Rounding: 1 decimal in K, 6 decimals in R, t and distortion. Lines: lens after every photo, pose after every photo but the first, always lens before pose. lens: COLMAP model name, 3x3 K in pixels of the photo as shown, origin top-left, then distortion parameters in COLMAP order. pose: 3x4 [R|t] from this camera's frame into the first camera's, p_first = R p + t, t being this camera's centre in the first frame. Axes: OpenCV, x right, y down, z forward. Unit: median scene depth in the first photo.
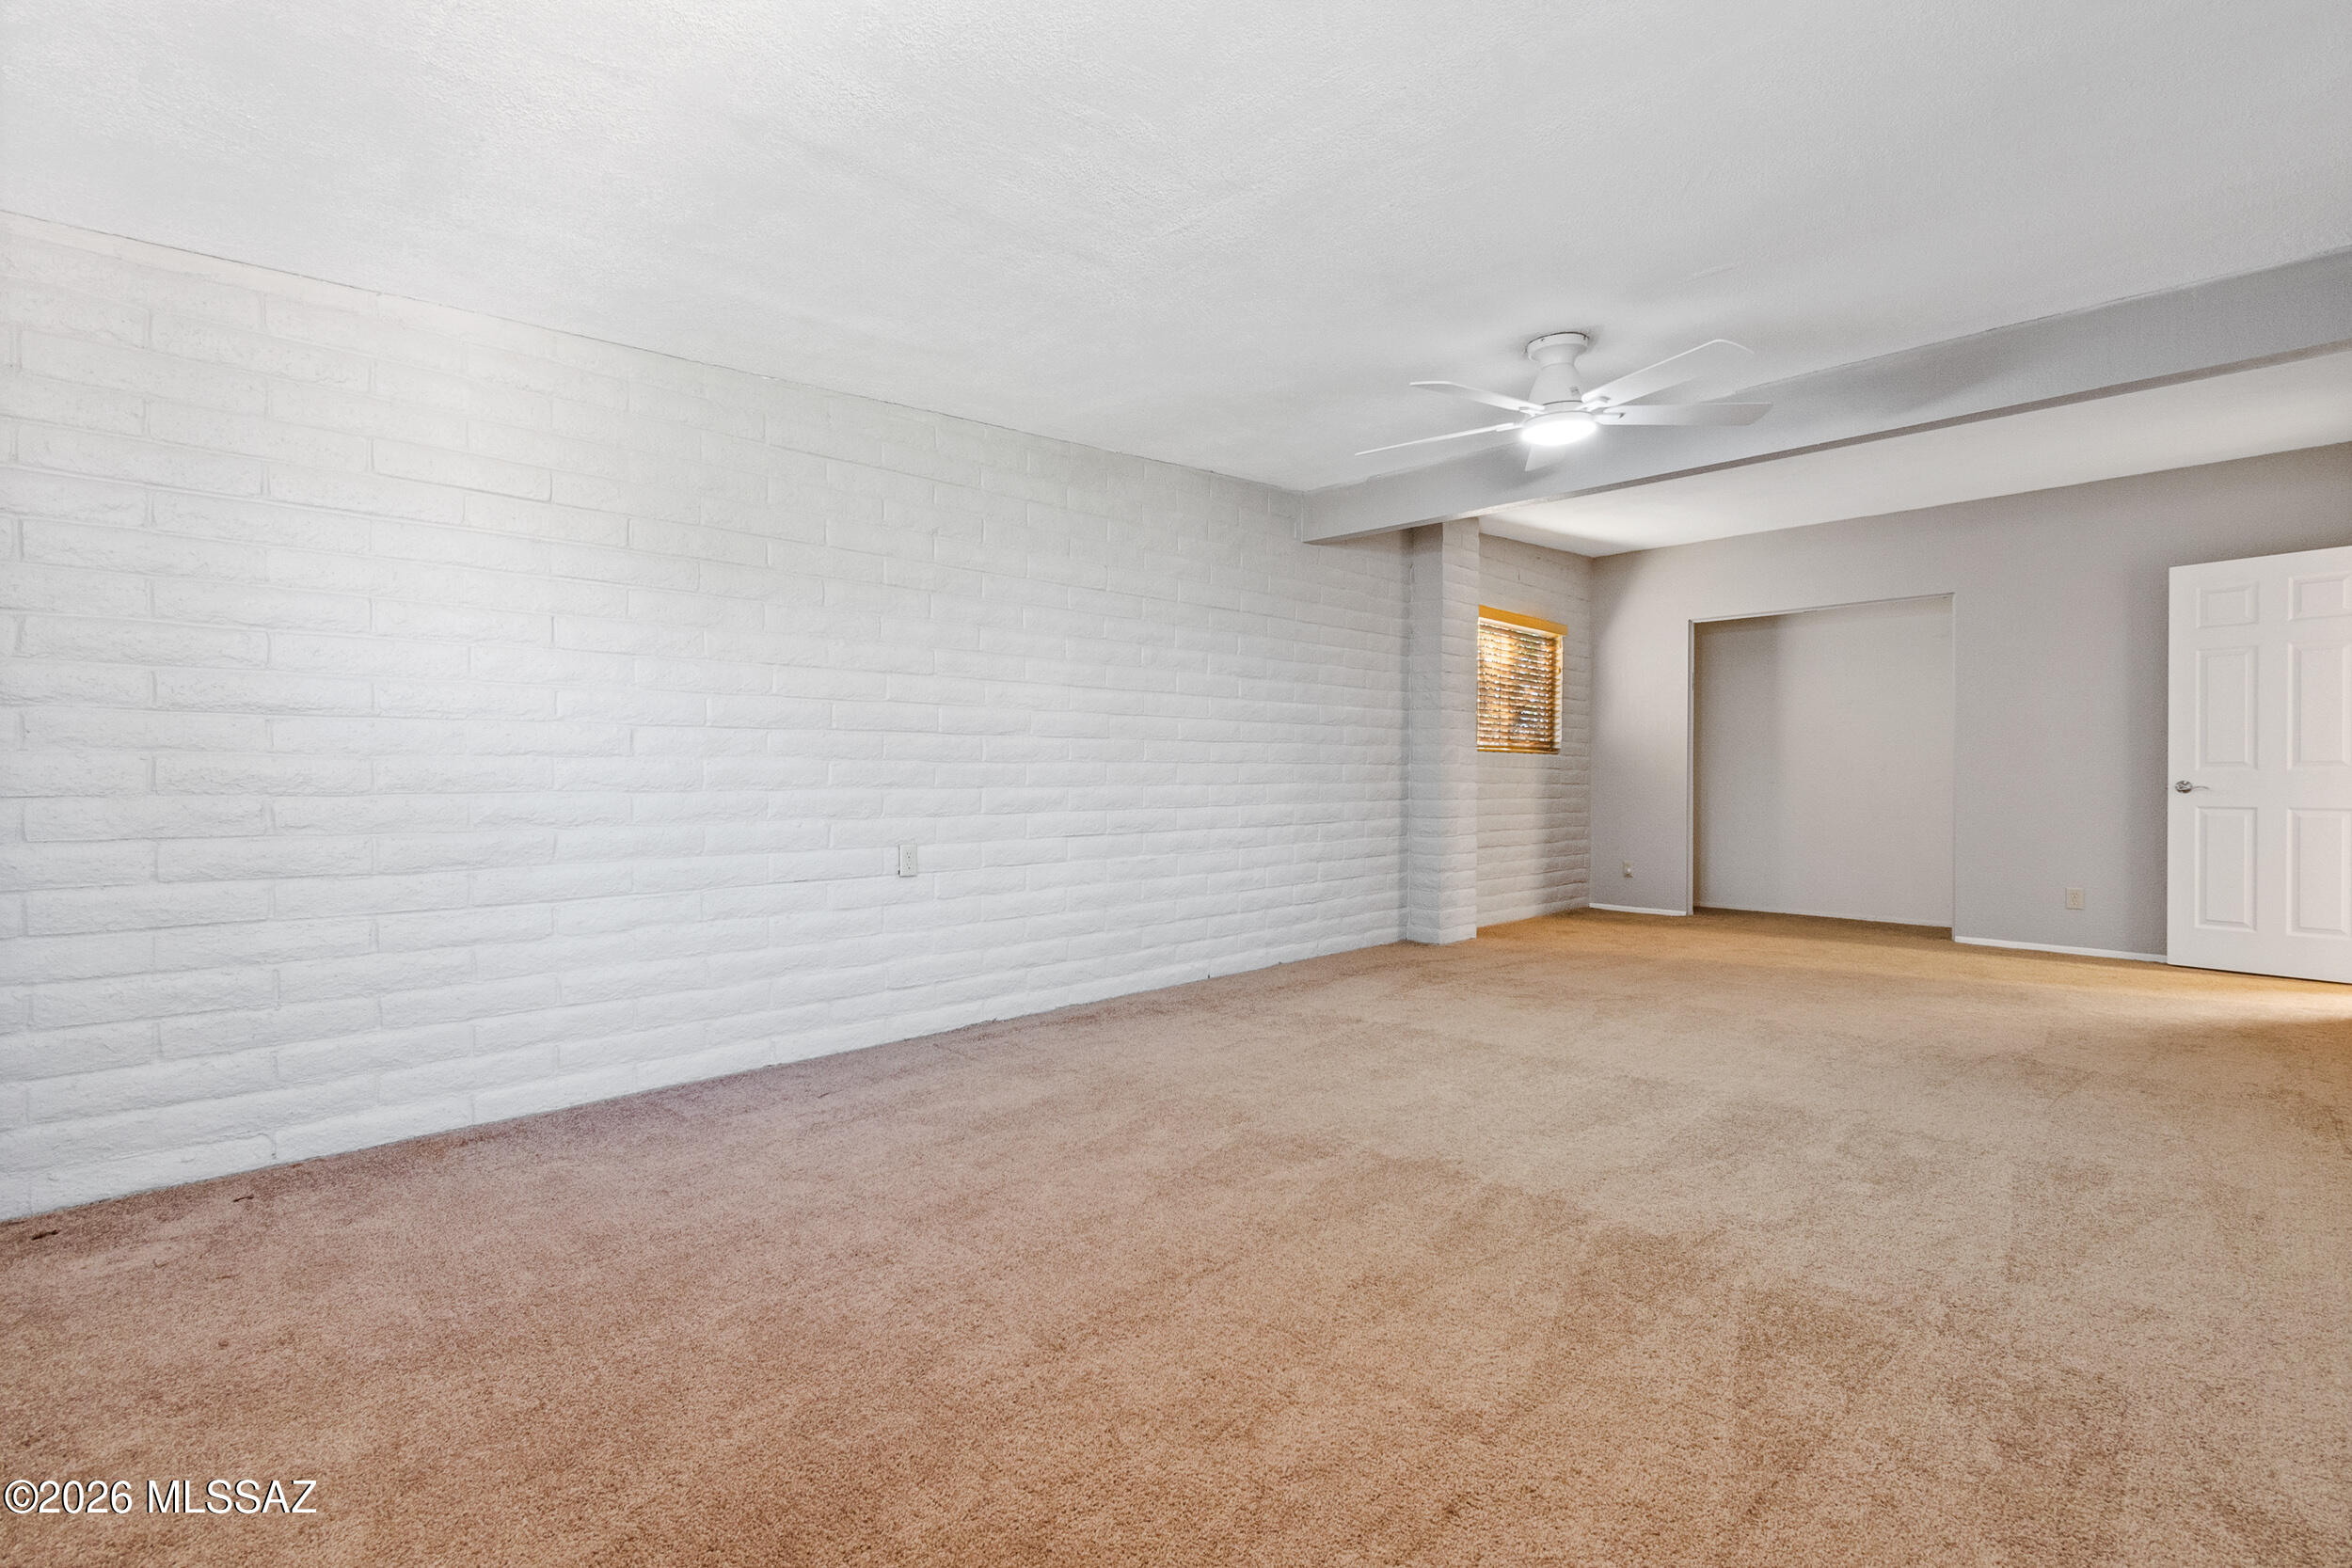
lens RADIAL K [[1062.2, 0, 1192.0], [0, 1062.2, 777.5], [0, 0, 1]] dist [0.006892, -0.001799]
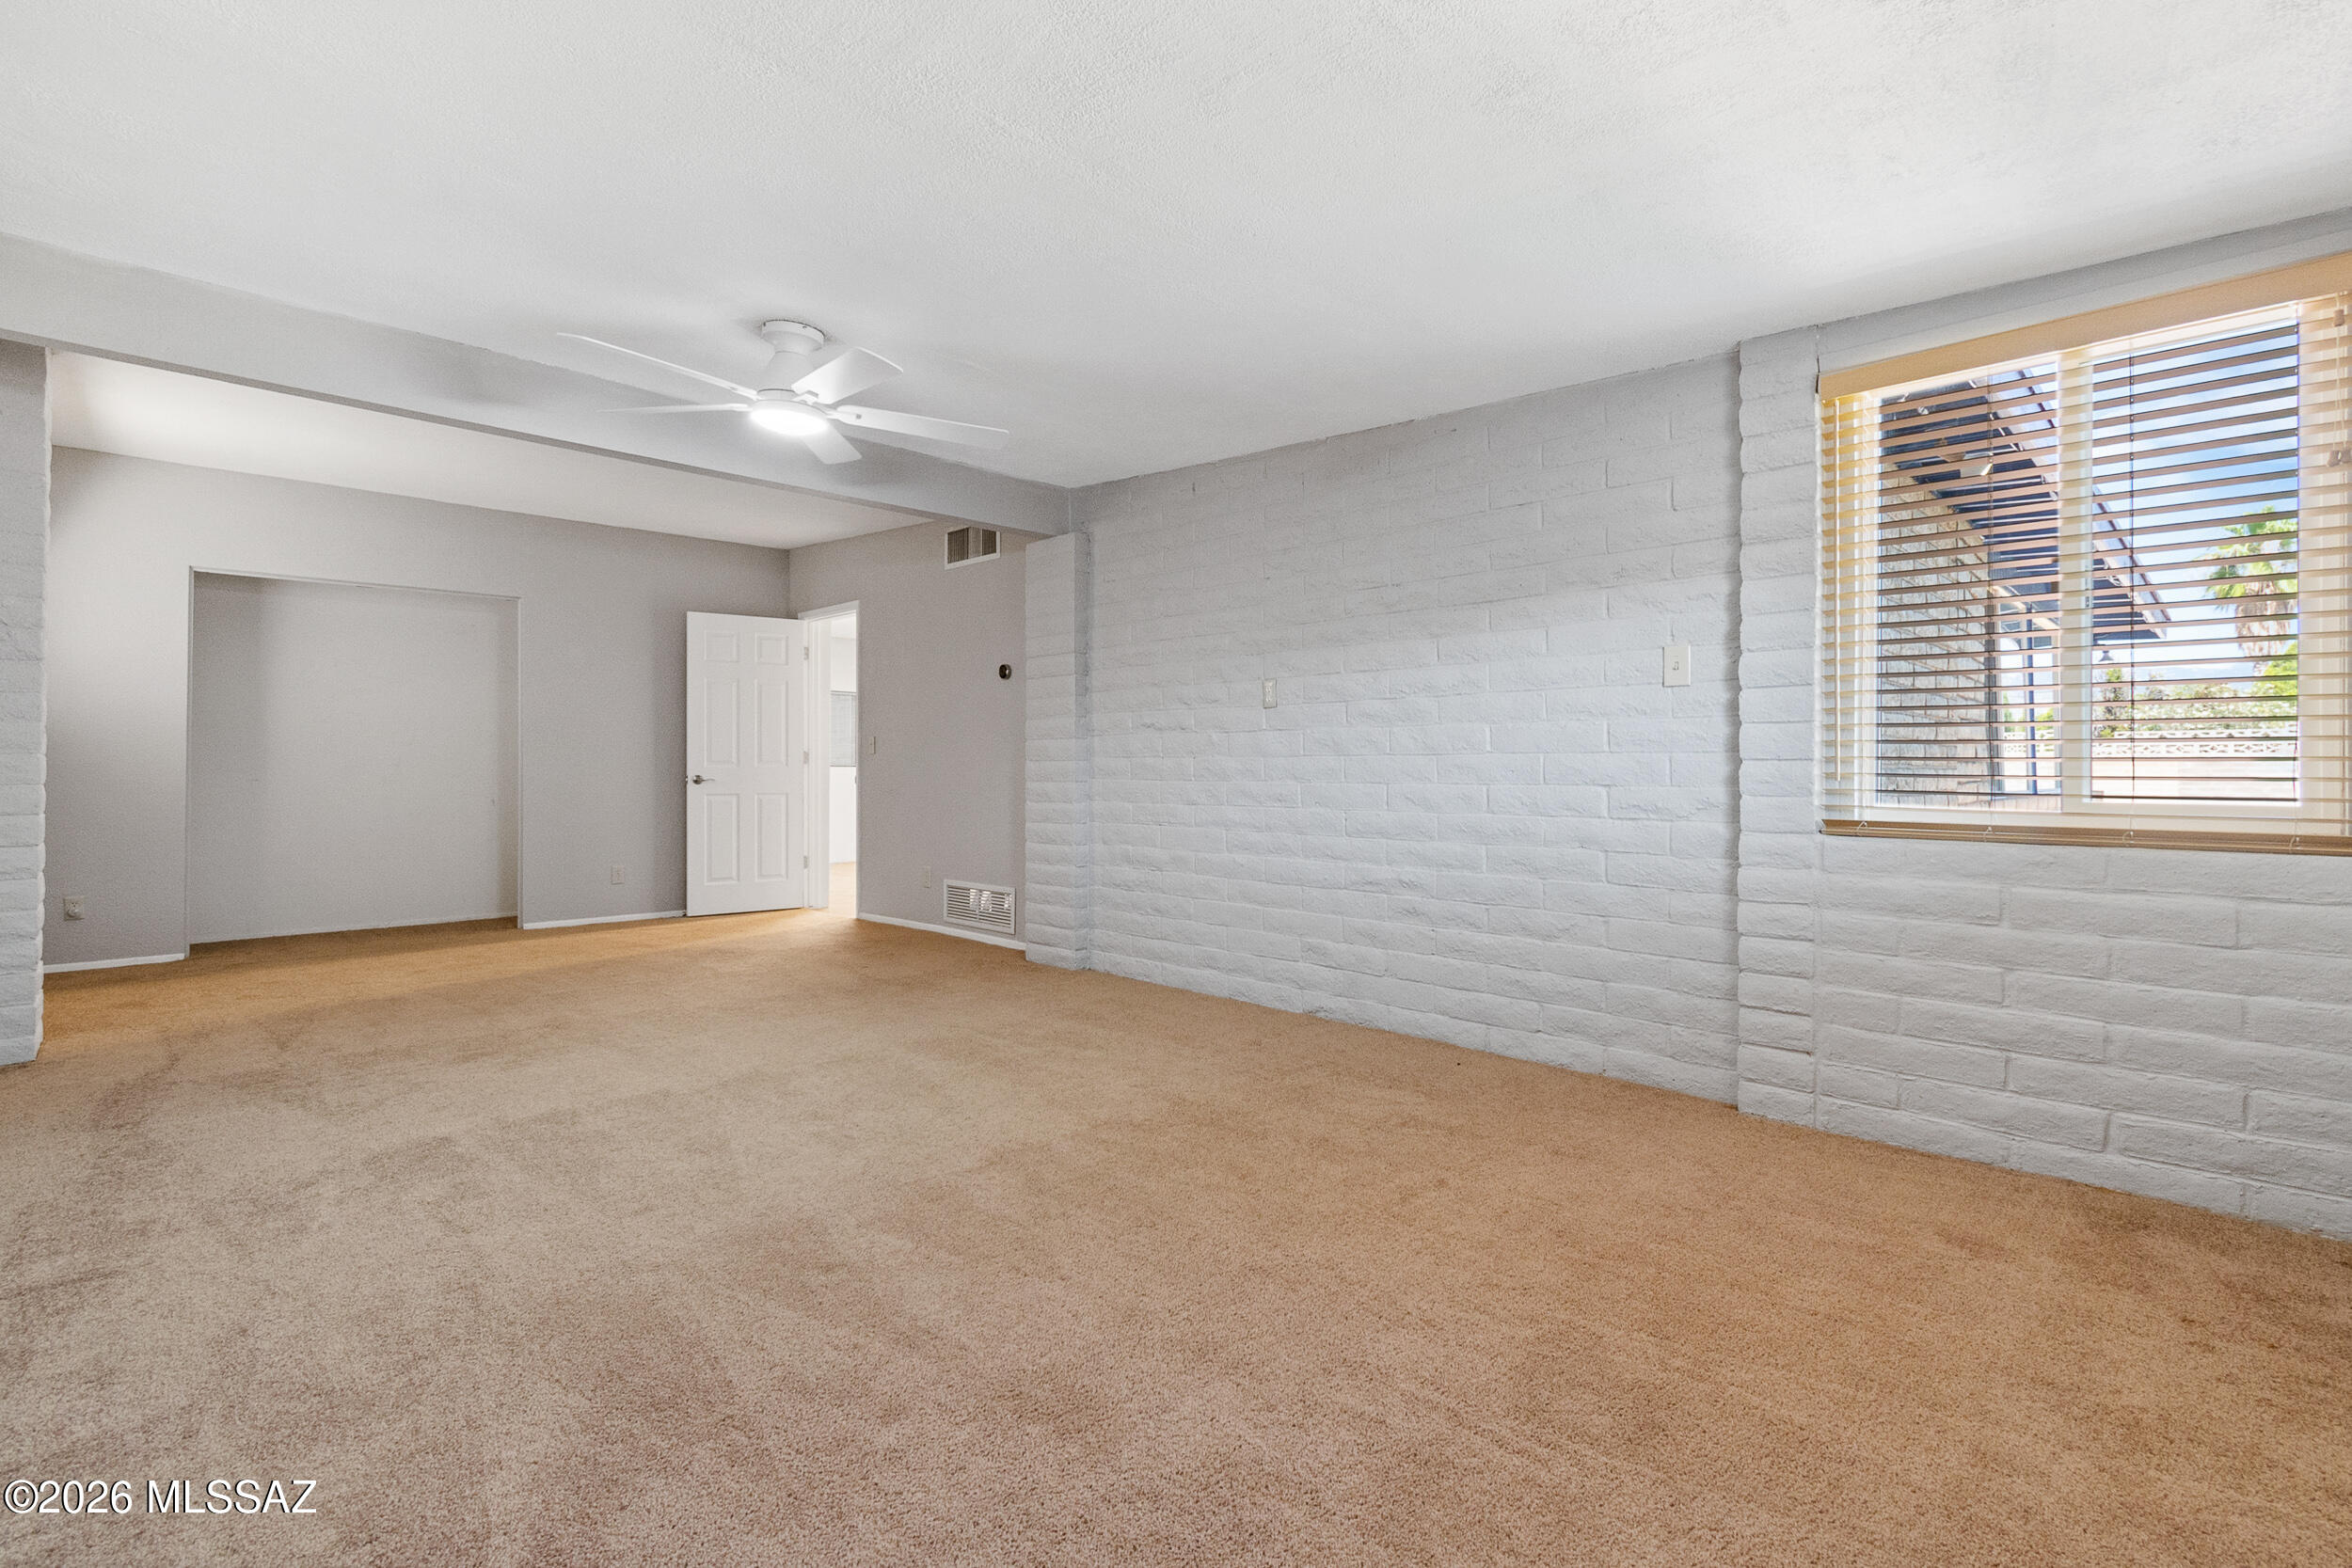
lens RADIAL K [[1062.2, 0, 1190.8], [0, 1062.2, 776.1], [0, 0, 1]] dist [0.006892, -0.001799]
pose [[0.010522, -0.008707, 0.999907, -0.375056], [0.002299, 0.999960, 0.008683, -0.005723], [-0.999942, 0.002207, 0.010542, 0.374667]]
